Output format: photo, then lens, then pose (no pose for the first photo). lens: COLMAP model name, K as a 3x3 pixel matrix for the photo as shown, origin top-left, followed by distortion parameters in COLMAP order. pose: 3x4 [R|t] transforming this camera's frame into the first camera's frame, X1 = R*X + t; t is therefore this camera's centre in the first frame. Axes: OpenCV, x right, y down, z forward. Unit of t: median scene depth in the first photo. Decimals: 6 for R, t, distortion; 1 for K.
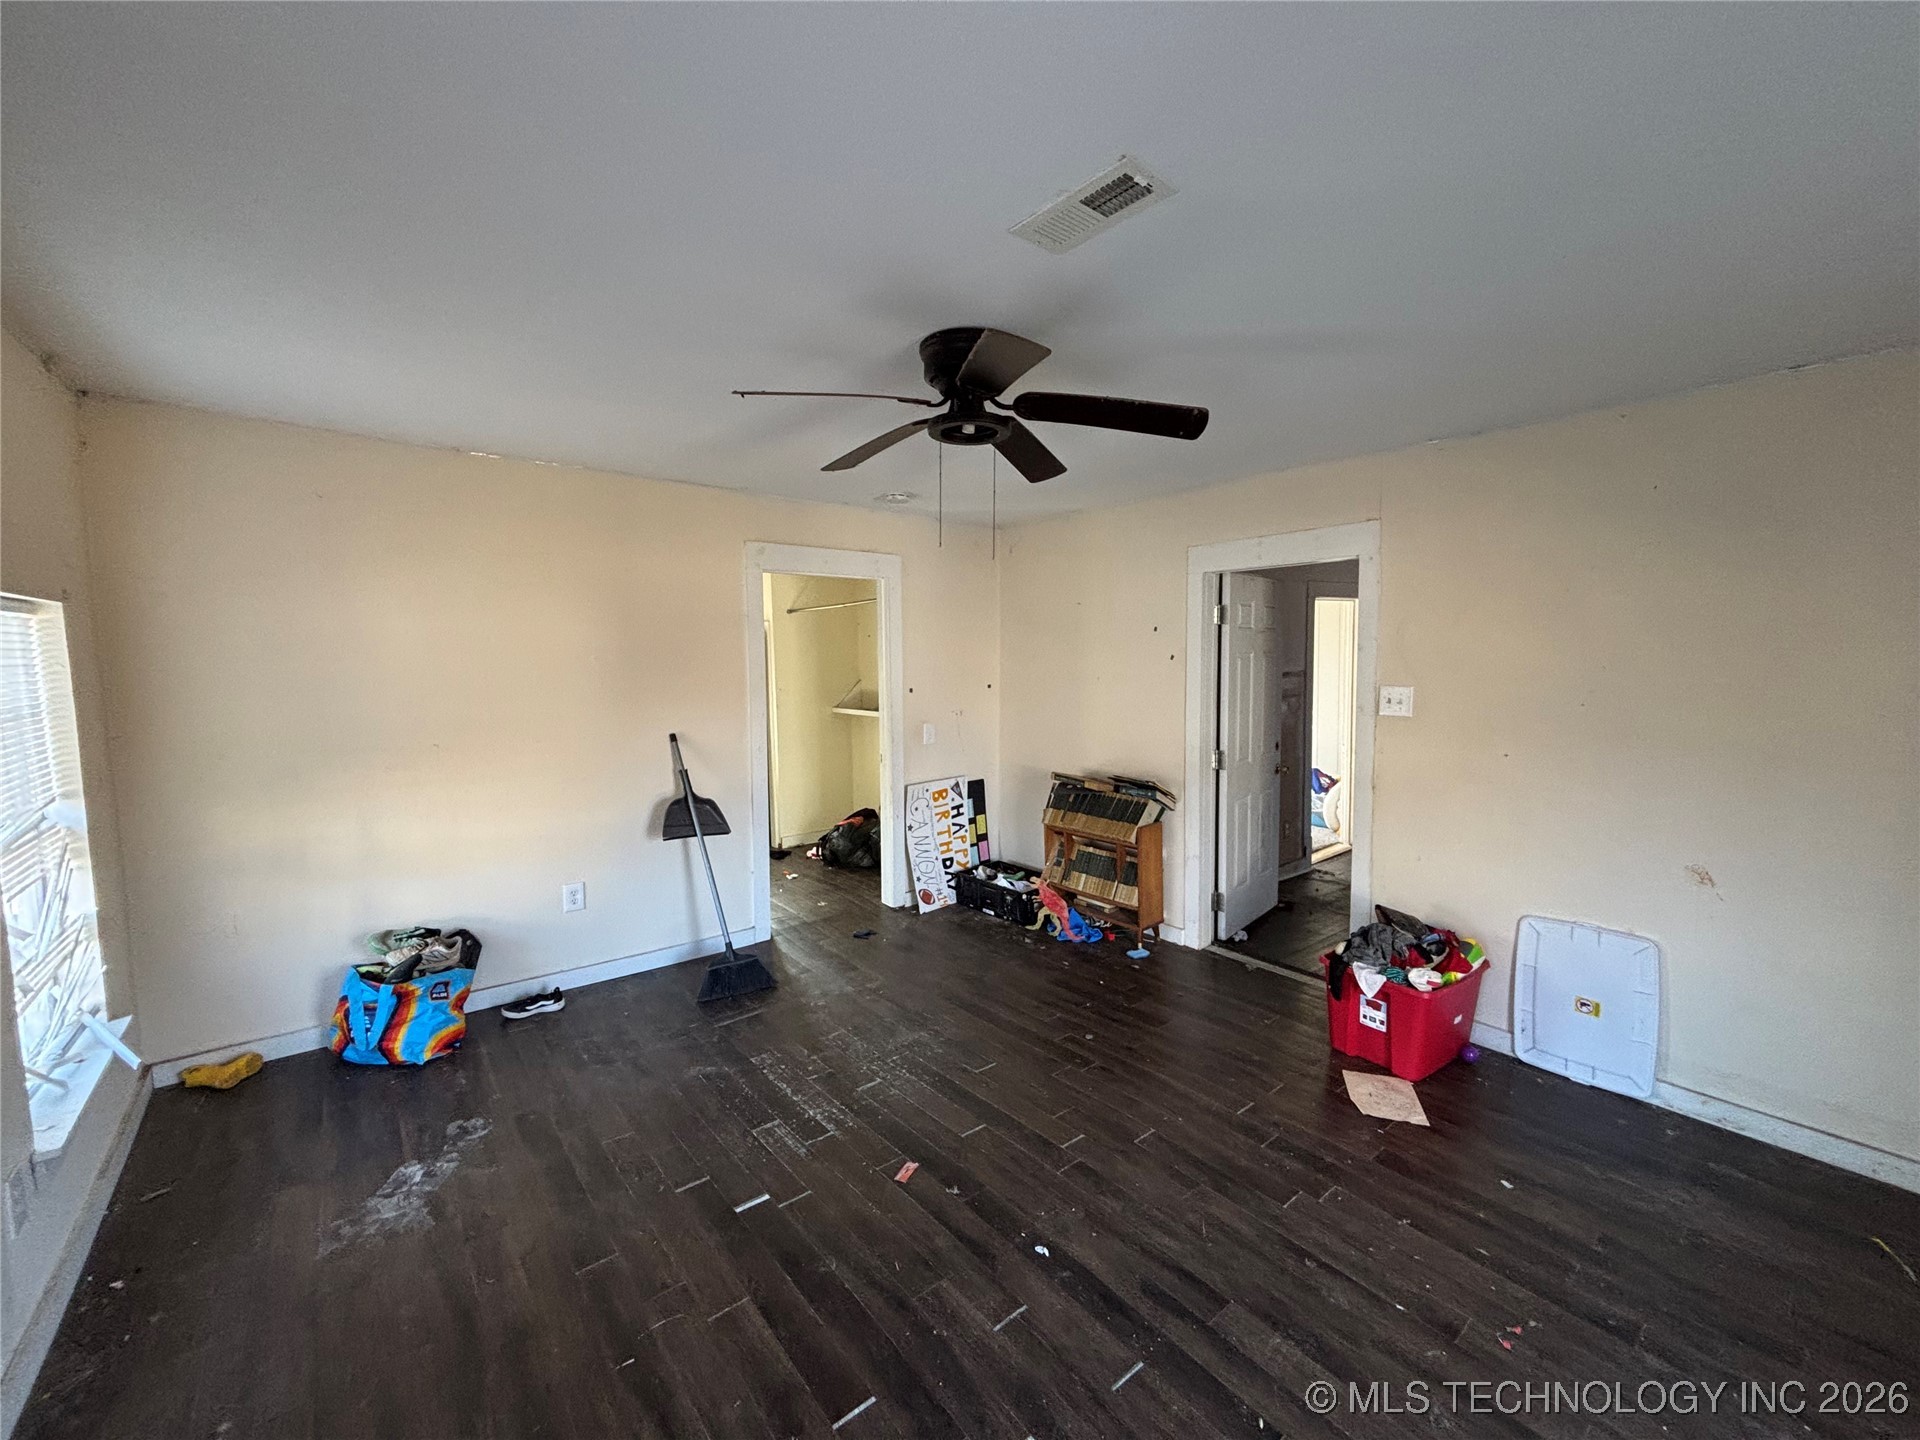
lens RADIAL K [[775.1, 0, 960.0], [0, 775.1, 720.0], [0, 0, 1]] dist [-0.001252, 0.004191]
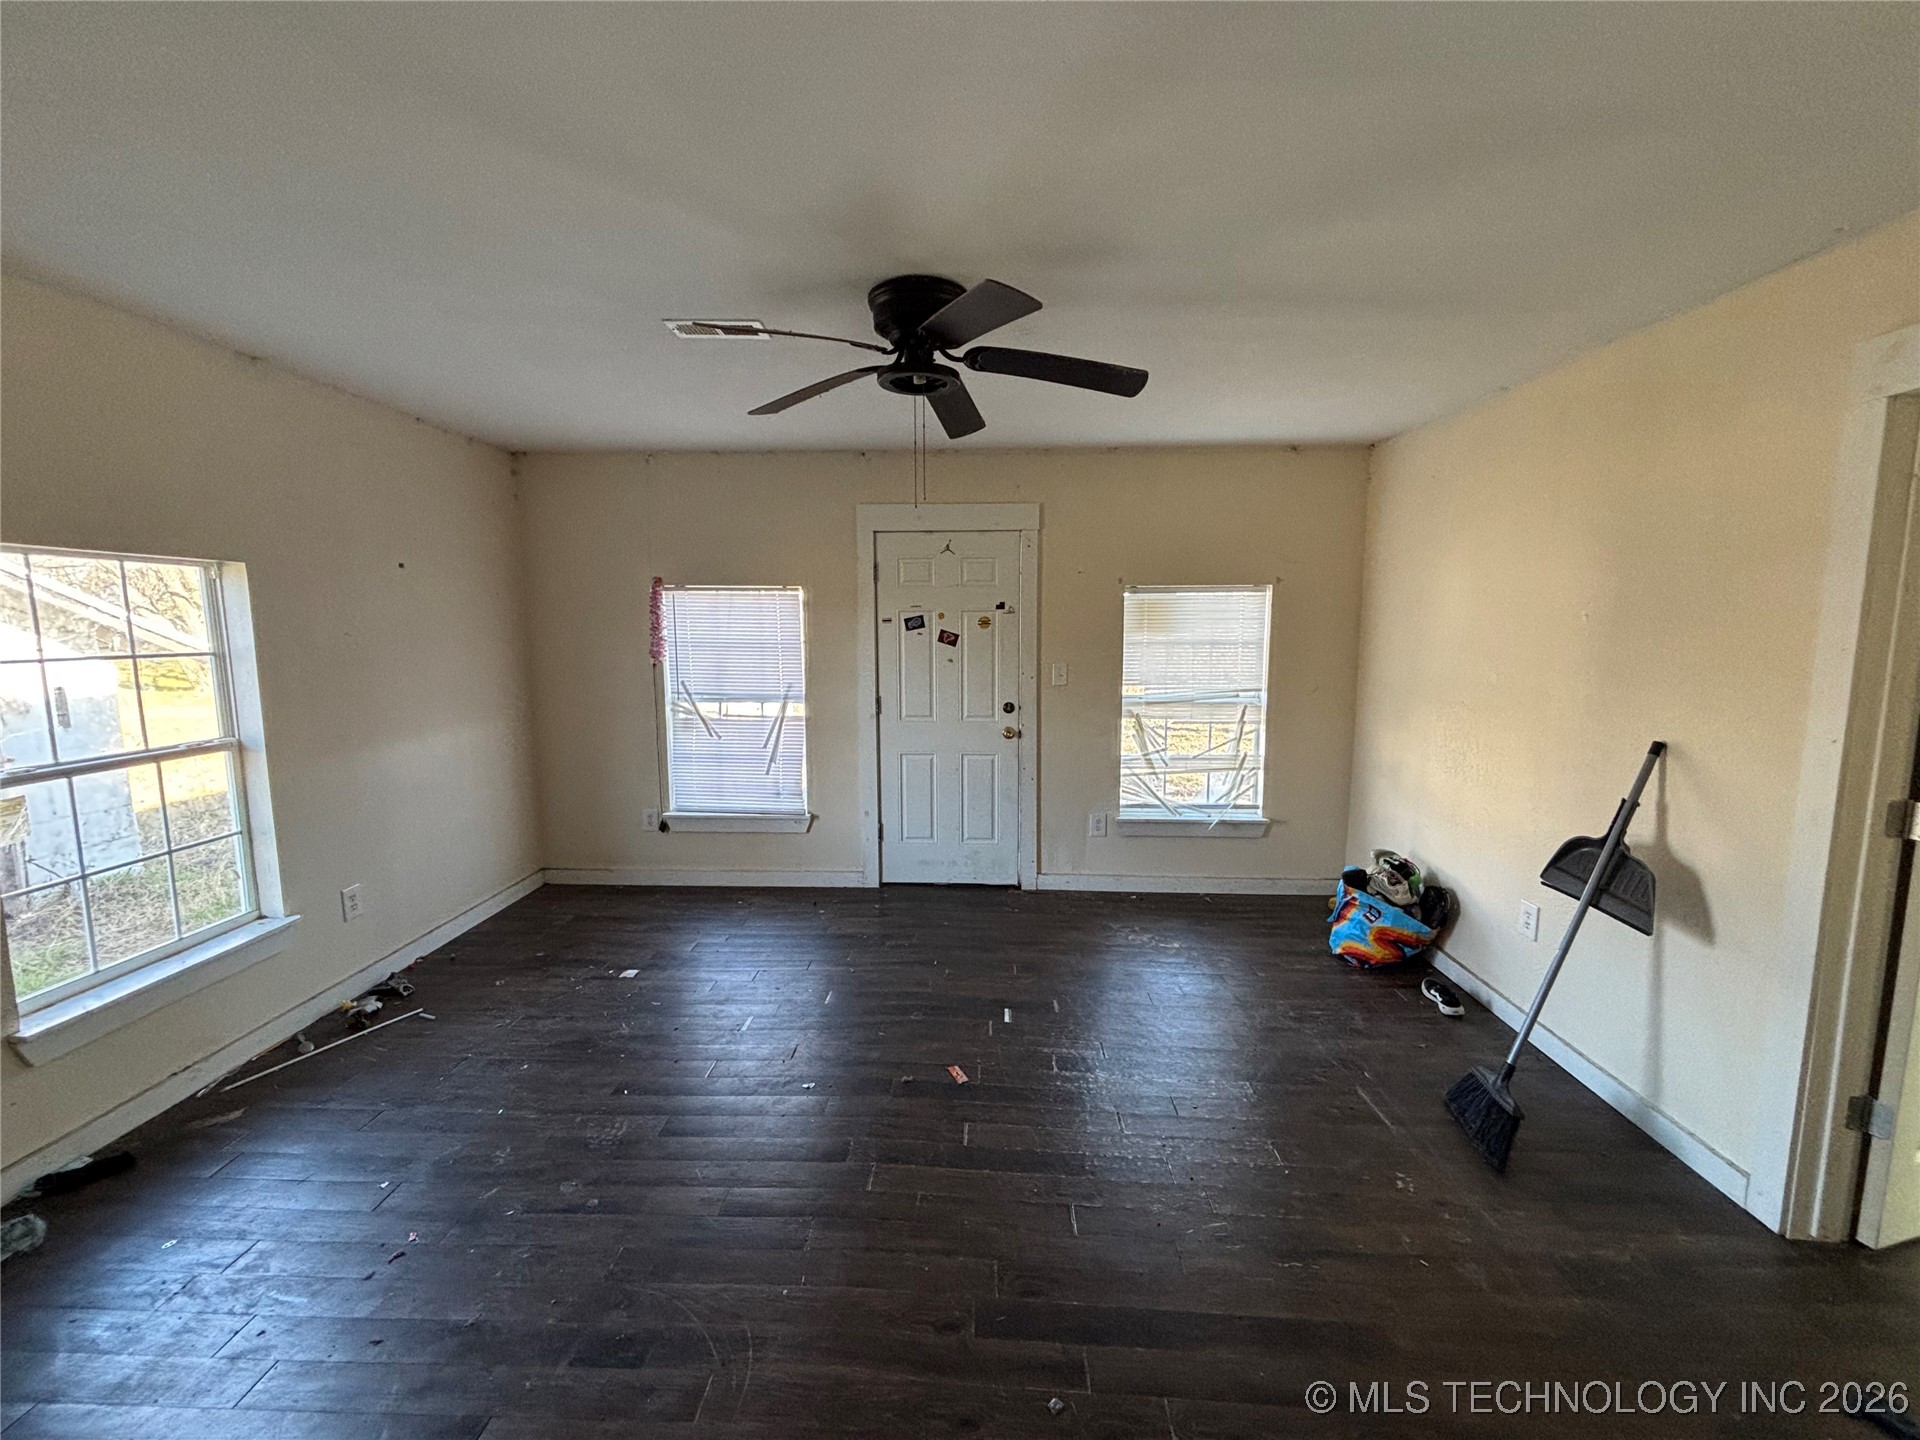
lens RADIAL K [[775.1, 0, 960.0], [0, 775.1, 720.0], [0, 0, 1]] dist [-0.001252, 0.004191]
pose [[-0.657004, 0.094953, -0.747883, 0.525382], [-0.067069, 0.980741, 0.183436, -0.089107], [0.750898, 0.170678, -0.637983, 1.195628]]
